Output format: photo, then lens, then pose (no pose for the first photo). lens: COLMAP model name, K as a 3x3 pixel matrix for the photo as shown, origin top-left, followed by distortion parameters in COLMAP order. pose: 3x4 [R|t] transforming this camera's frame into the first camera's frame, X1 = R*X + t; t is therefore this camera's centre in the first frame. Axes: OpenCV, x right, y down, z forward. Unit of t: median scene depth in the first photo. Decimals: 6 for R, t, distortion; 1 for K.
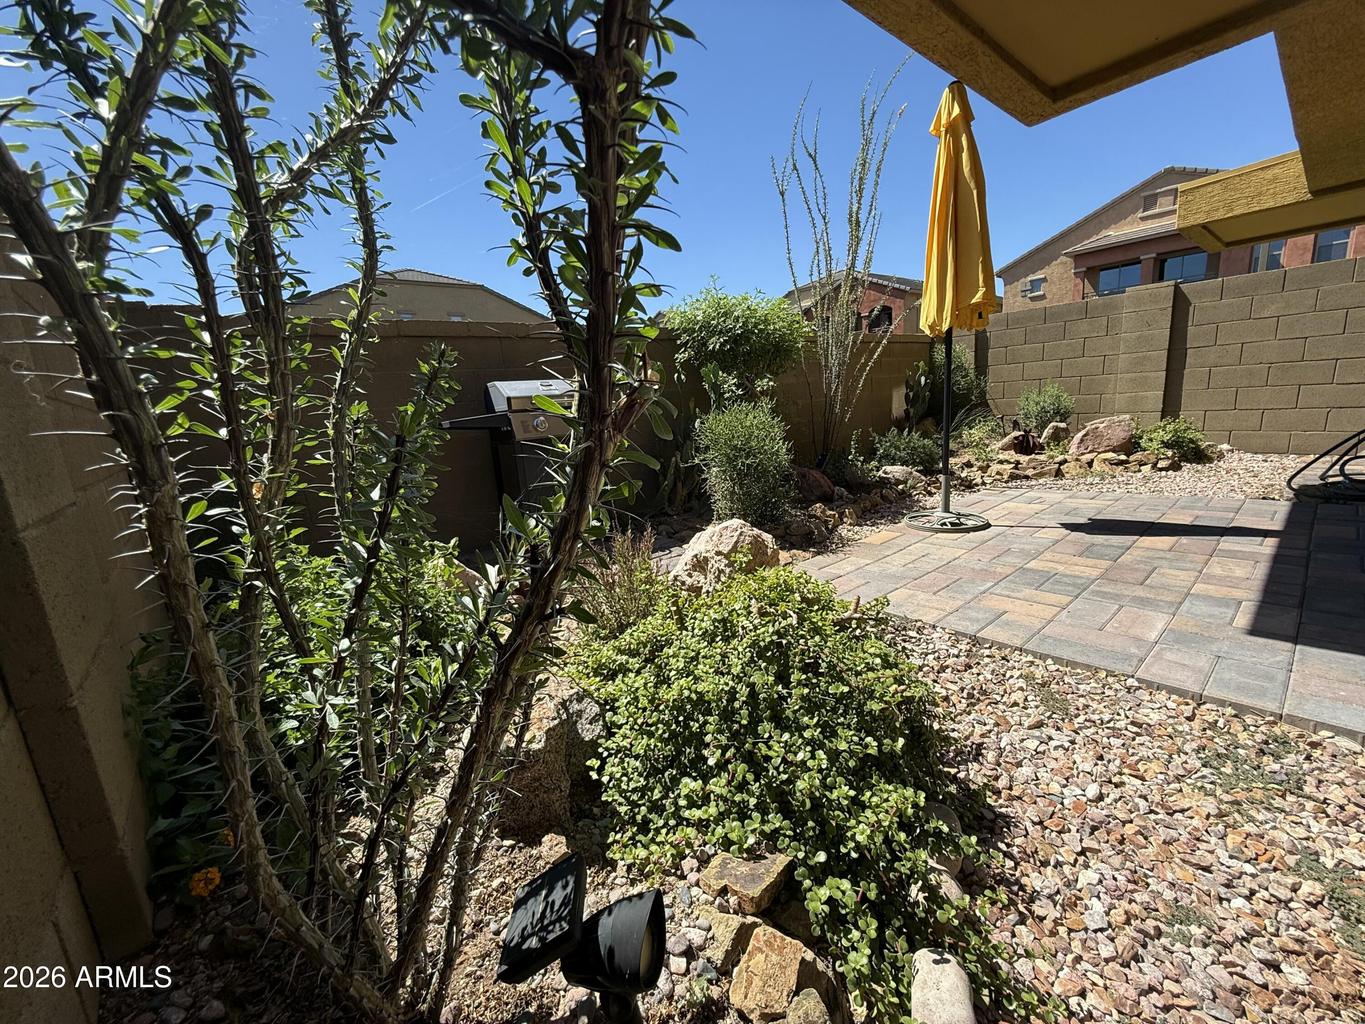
lens RADIAL K [[551.6, 0, 682.5], [0, 551.6, 512.0], [0, 0, 1]] dist [0.001287, -0.000353]
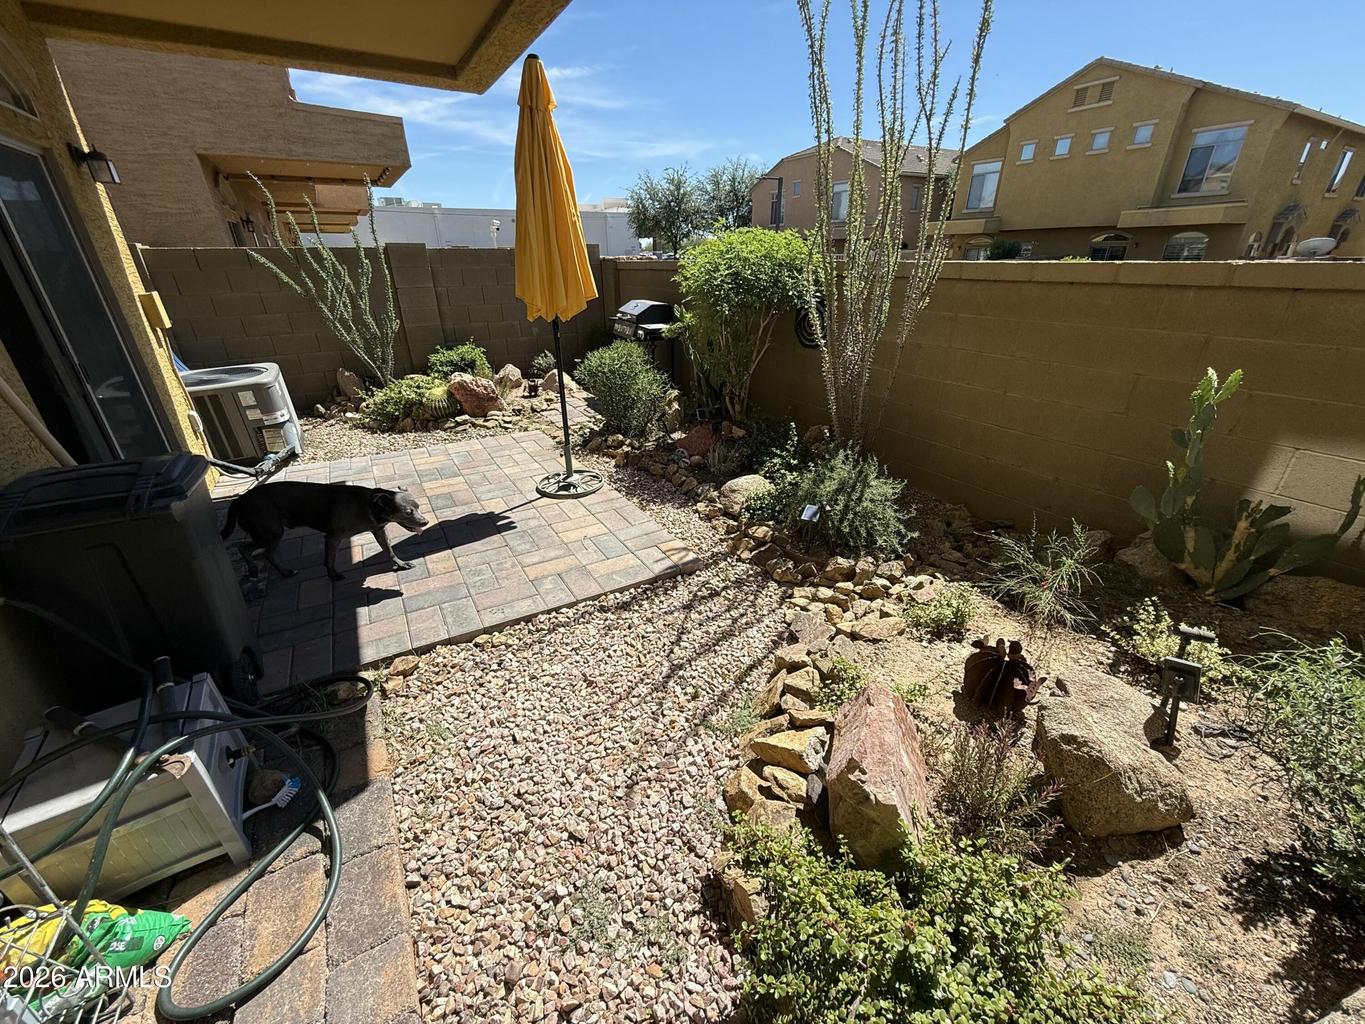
lens RADIAL K [[551.6, 0, 682.5], [0, 551.6, 512.0], [0, 0, 1]] dist [0.001287, -0.000353]
pose [[-0.179498, 0.484918, -0.855941, 1.961385], [-0.172654, 0.841039, 0.512683, -0.763017], [0.968489, 0.239807, -0.067241, 1.784317]]
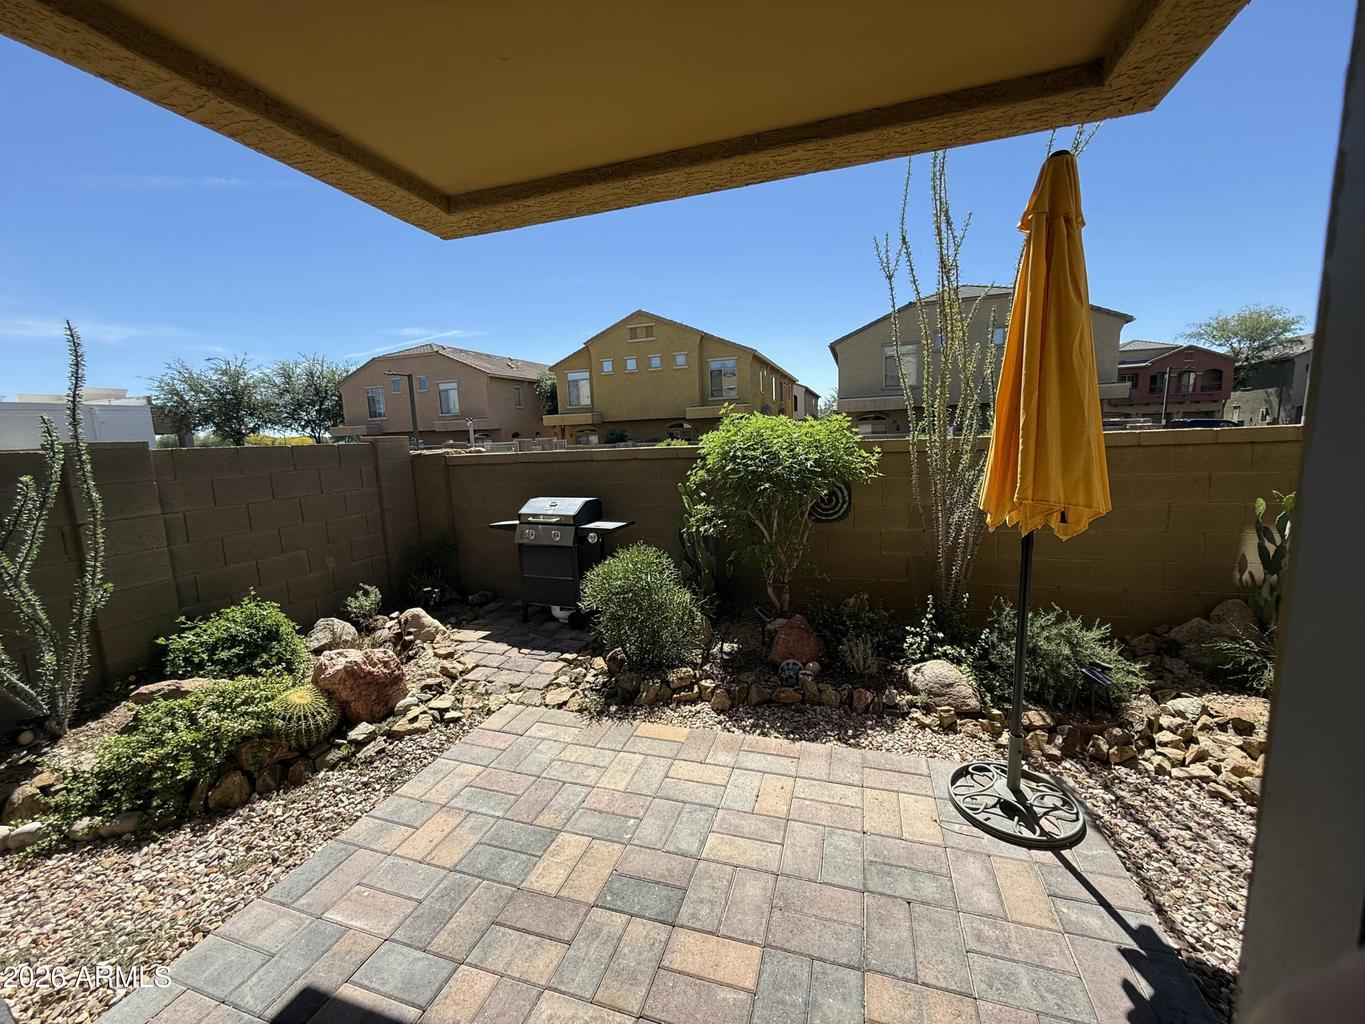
lens RADIAL K [[551.6, 0, 682.5], [0, 551.6, 512.0], [0, 0, 1]] dist [0.001287, -0.000353]
pose [[0.524471, 0.174702, -0.833312, 1.358155], [-0.168551, 0.980657, 0.099510, -0.509800], [0.834578, 0.088265, 0.543772, 0.654938]]
